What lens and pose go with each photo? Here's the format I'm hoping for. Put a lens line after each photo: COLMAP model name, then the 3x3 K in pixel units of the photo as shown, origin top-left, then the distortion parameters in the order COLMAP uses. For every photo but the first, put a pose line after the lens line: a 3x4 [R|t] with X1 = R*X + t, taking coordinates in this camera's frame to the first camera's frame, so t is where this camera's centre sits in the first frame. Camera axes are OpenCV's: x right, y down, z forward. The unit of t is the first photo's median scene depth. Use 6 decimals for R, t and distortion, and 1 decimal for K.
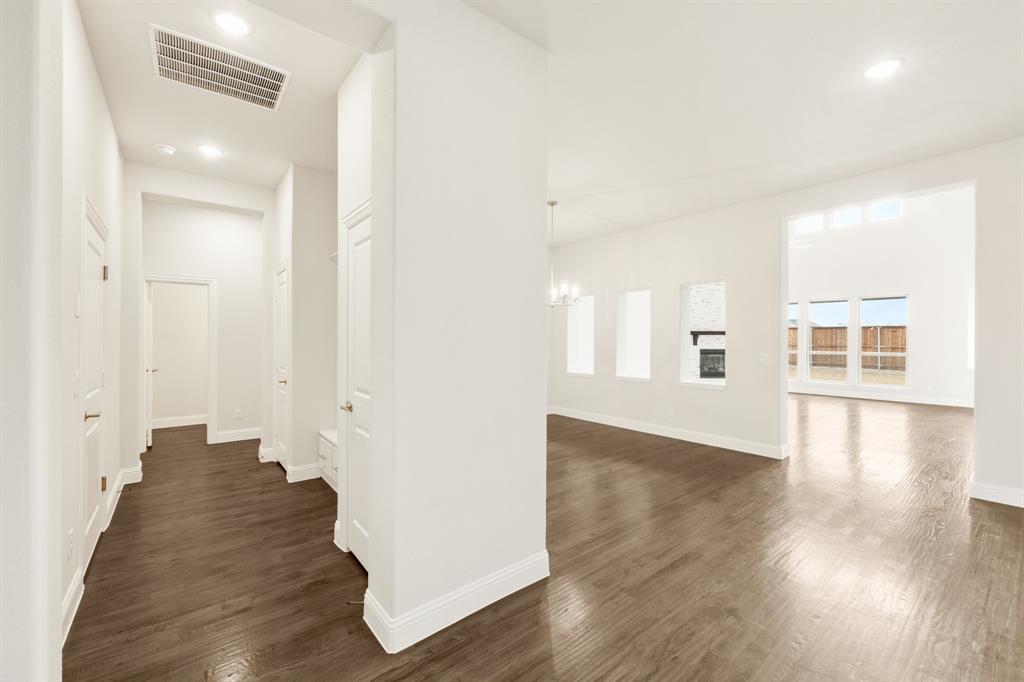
lens RADIAL K [[419.6, 0, 513.7], [0, 419.6, 341.8], [0, 0, 1]] dist [0.003083, -0.000534]
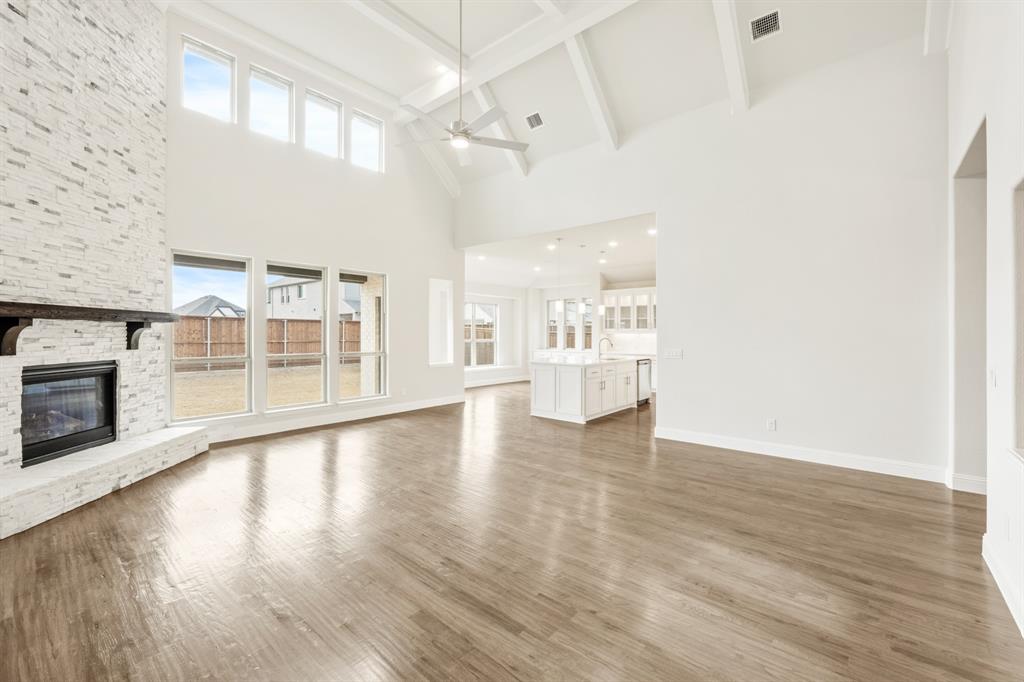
lens RADIAL K [[419.6, 0, 508.8], [0, 419.6, 333.1], [0, 0, 1]] dist [0.003083, -0.000534]
pose [[-0.169112, -0.000808, 0.985596, 0.109971], [0.002550, 0.999996, 0.001257, -0.005920], [-0.985593, 0.002726, -0.169110, 0.759247]]
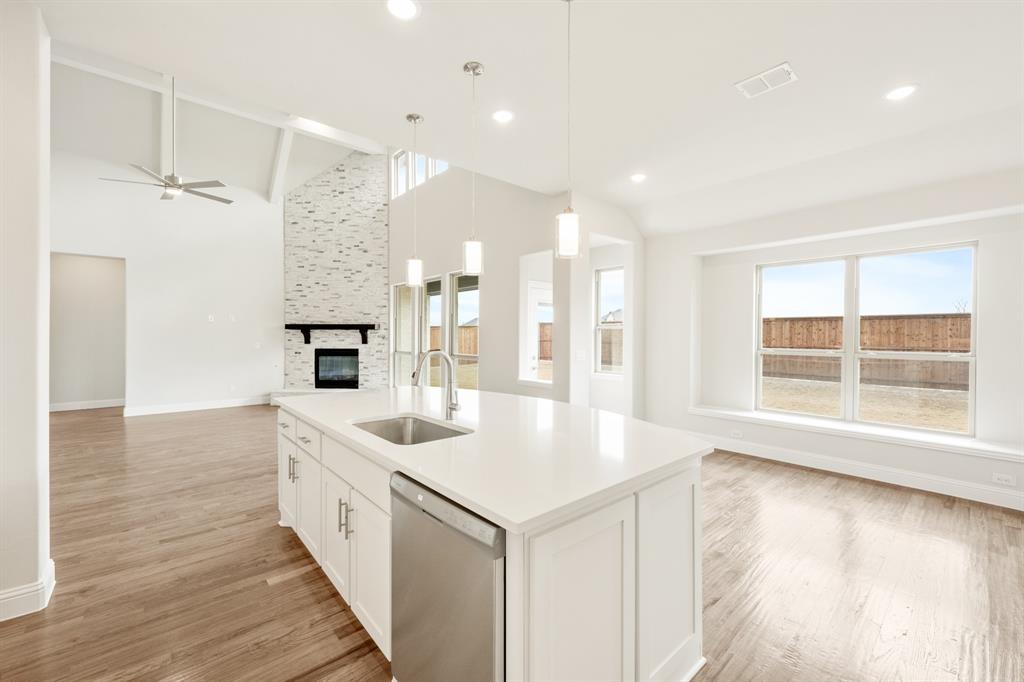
lens RADIAL K [[419.6, 0, 512.9], [0, 419.6, 338.2], [0, 0, 1]] dist [0.003083, -0.000534]
pose [[0.999639, -0.000940, 0.026864, 0.813045], [0.000936, 1.000000, 0.000150, -0.001240], [-0.026864, -0.000124, 0.999639, 0.267761]]
